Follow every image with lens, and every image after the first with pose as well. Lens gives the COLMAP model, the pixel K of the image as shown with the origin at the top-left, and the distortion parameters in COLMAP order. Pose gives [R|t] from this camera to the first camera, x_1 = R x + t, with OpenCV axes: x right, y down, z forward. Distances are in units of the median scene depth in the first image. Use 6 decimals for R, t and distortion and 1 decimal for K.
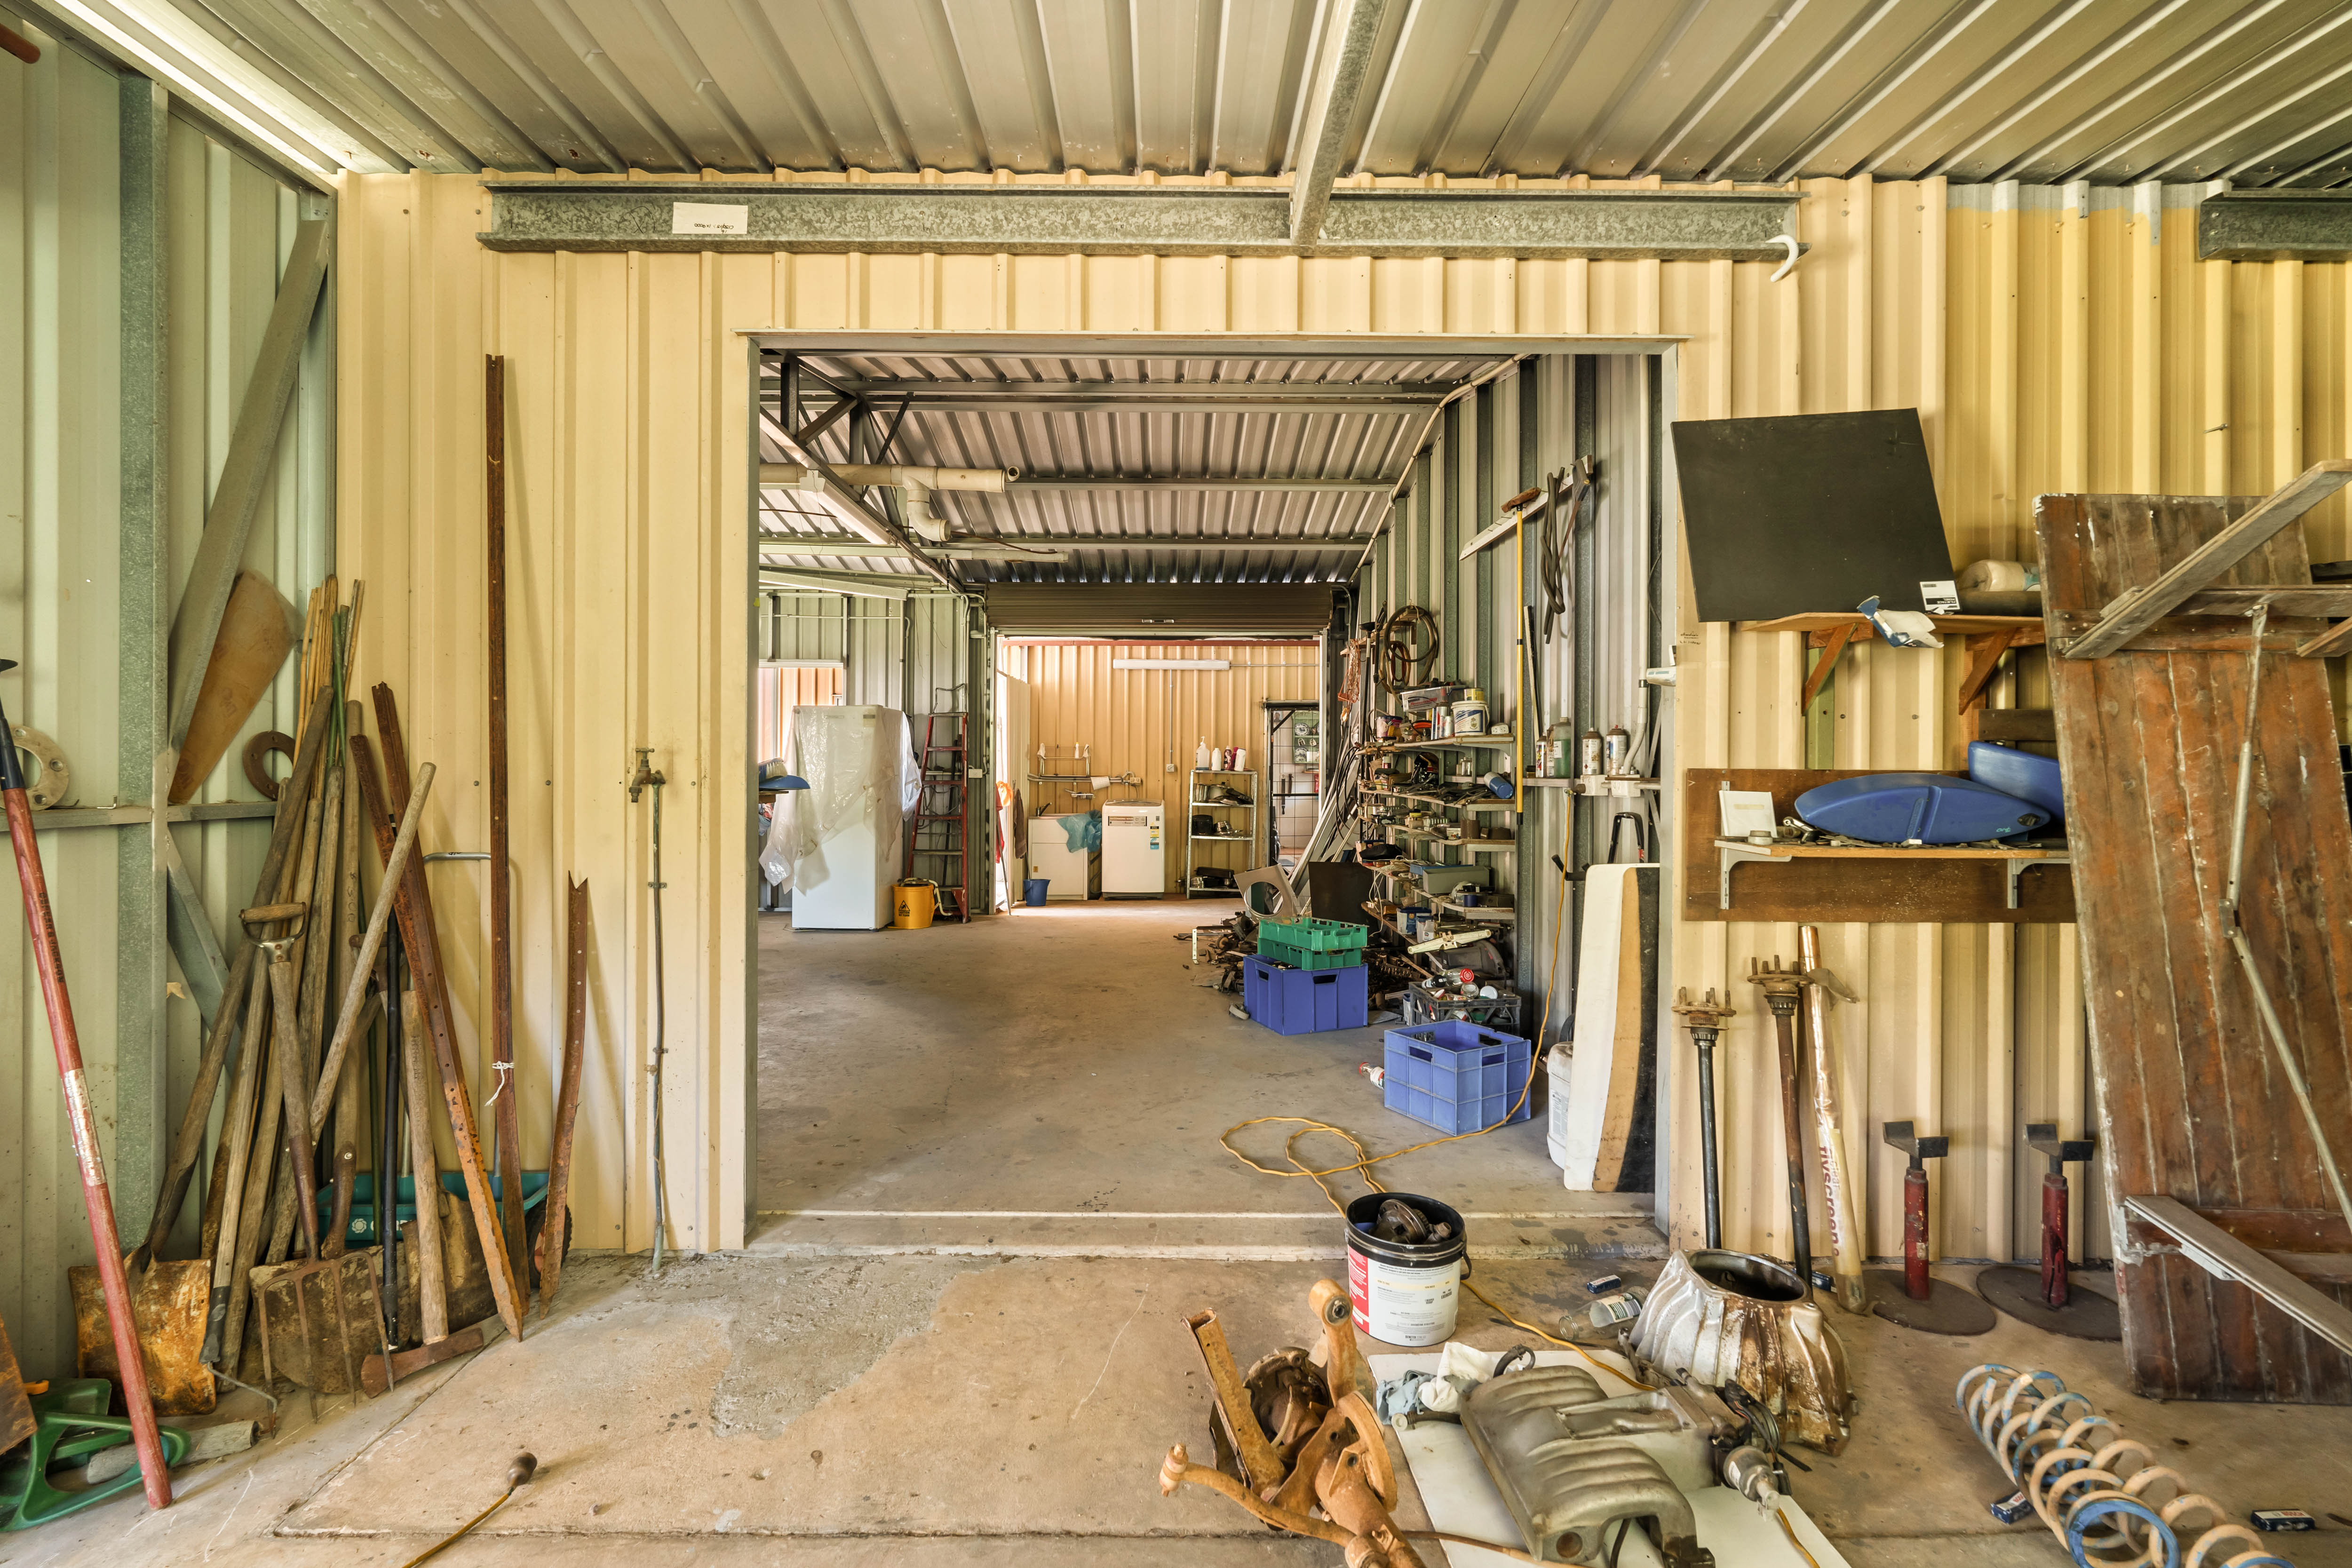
lens RADIAL K [[1043.6, 0, 1167.4], [0, 1043.6, 760.1], [0, 0, 1]] dist [-0.002356, -0.000572]
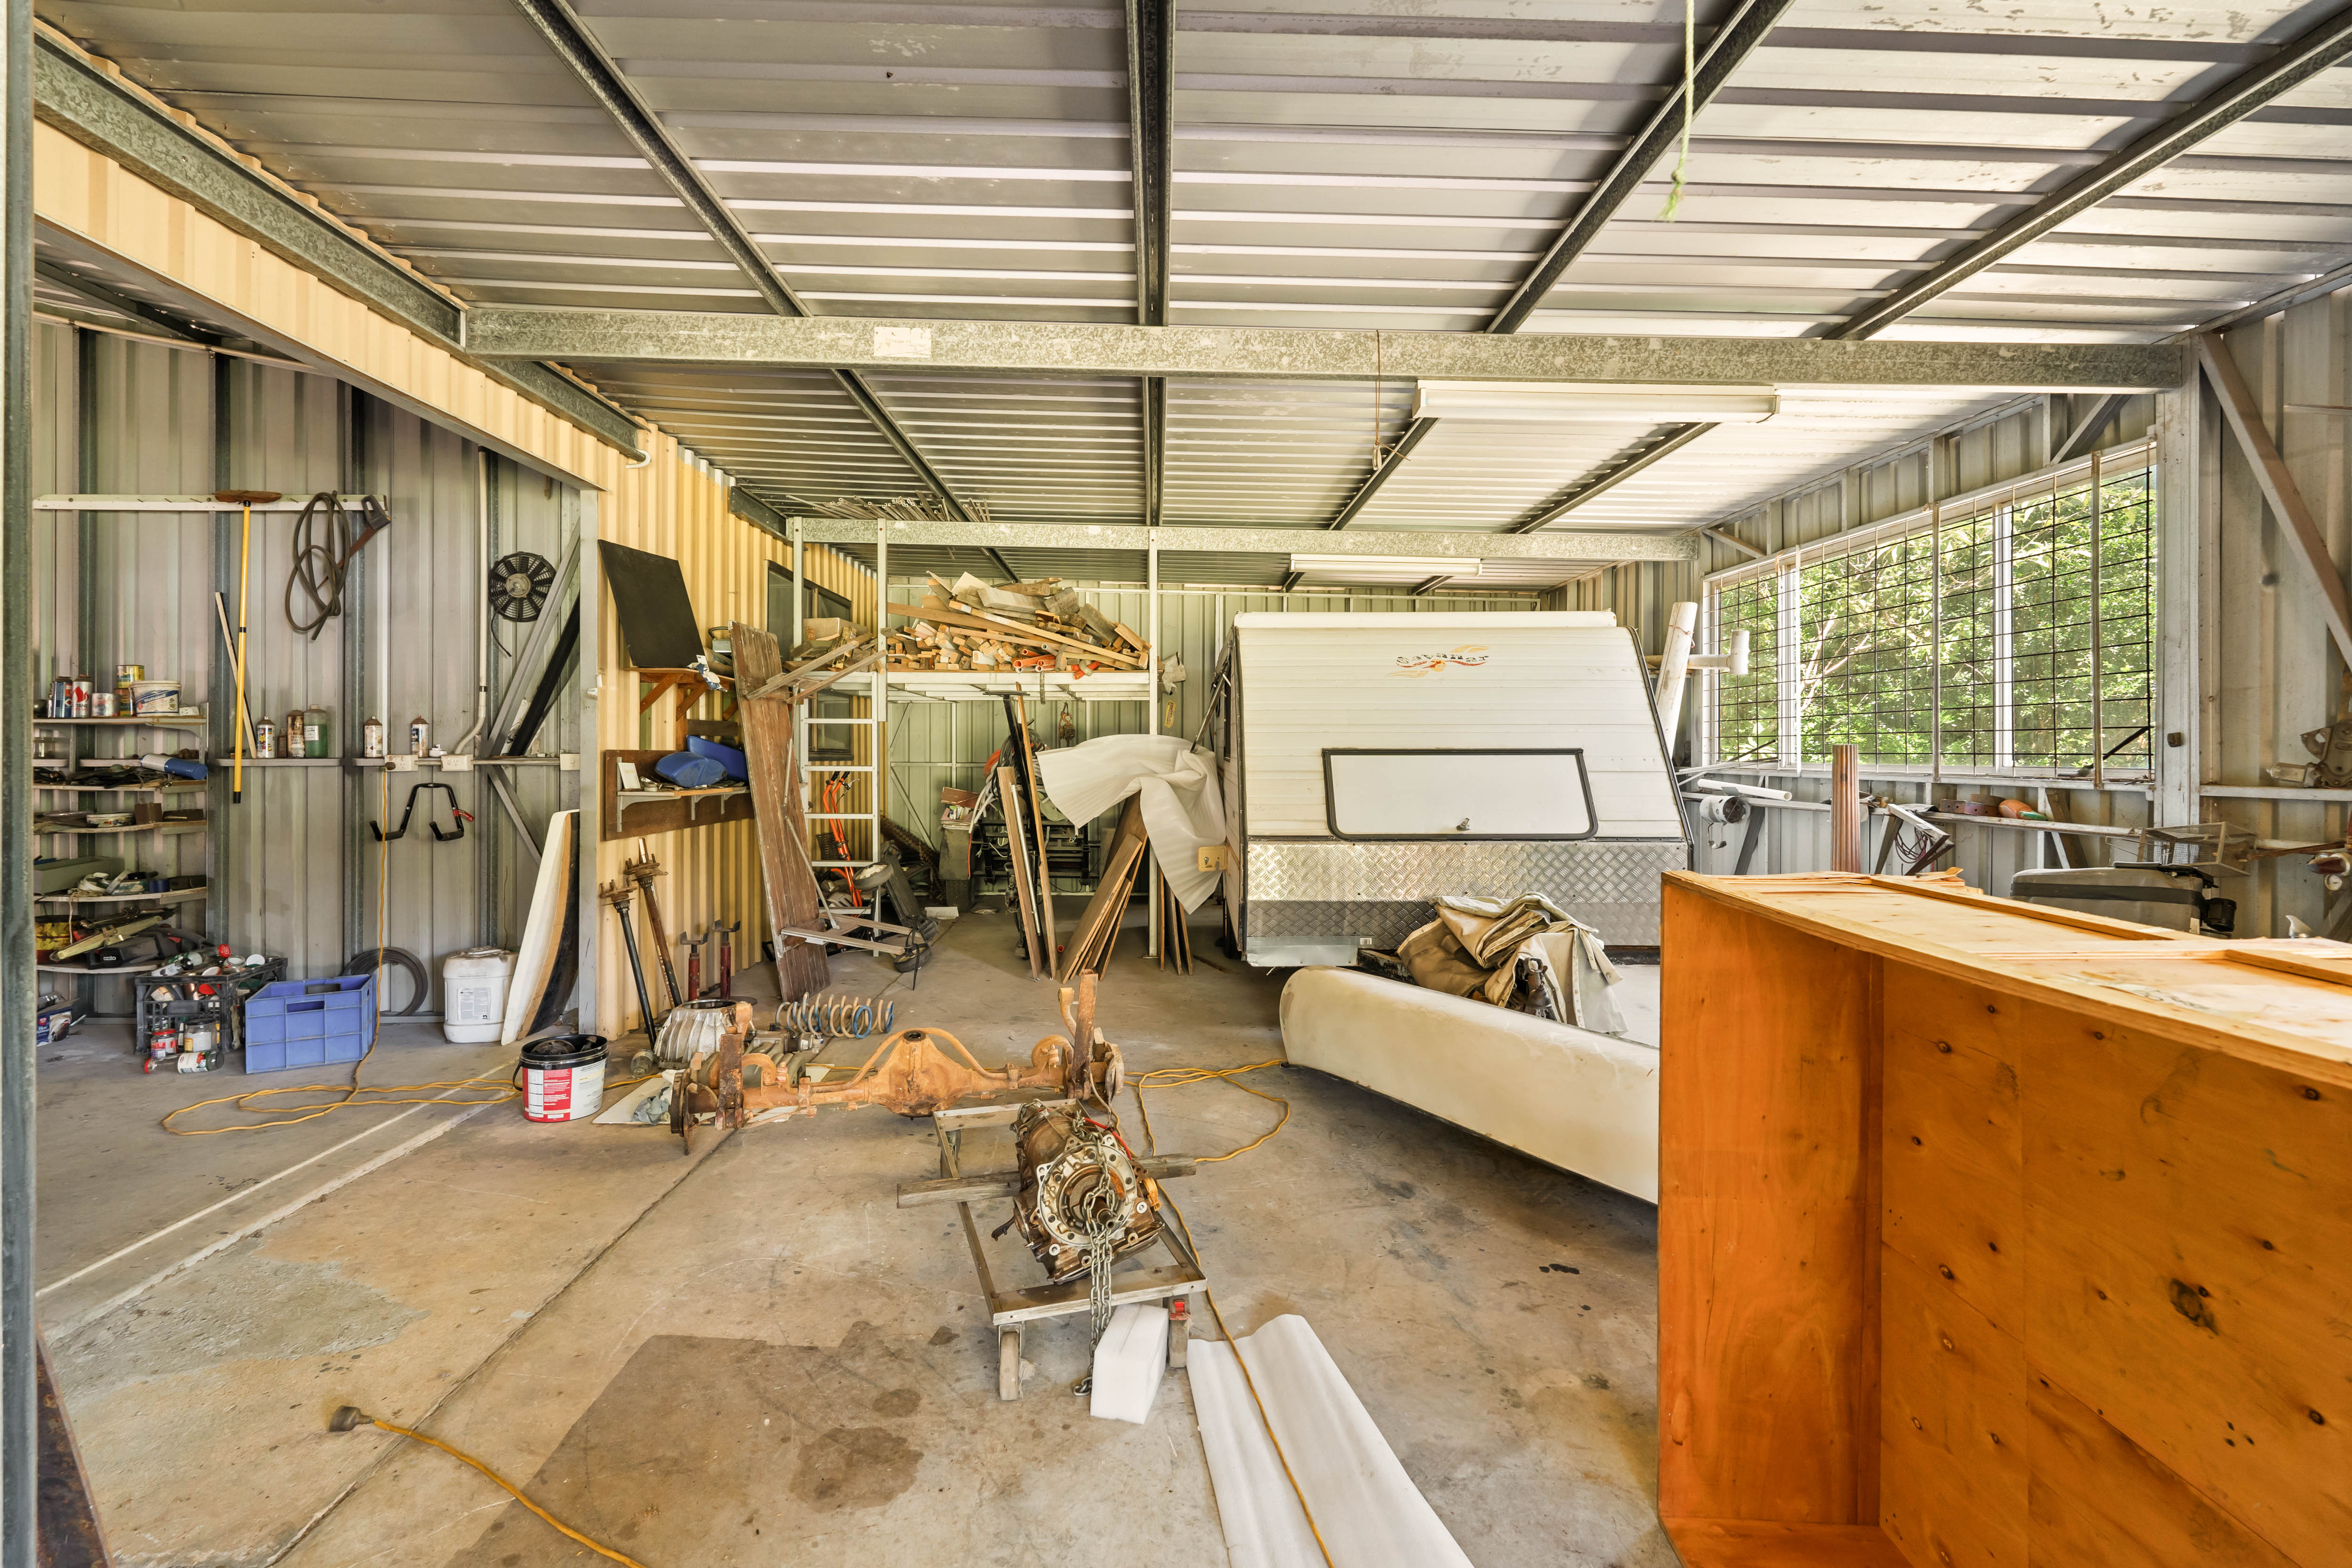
lens RADIAL K [[1043.6, 0, 1179.2], [0, 1043.6, 766.4], [0, 0, 1]] dist [-0.002356, -0.000572]
pose [[-0.033097, -0.018252, 0.999285, -1.201202], [-0.002448, 0.999832, 0.018181, 0.002195], [-0.999449, -0.001845, -0.033136, 0.139163]]
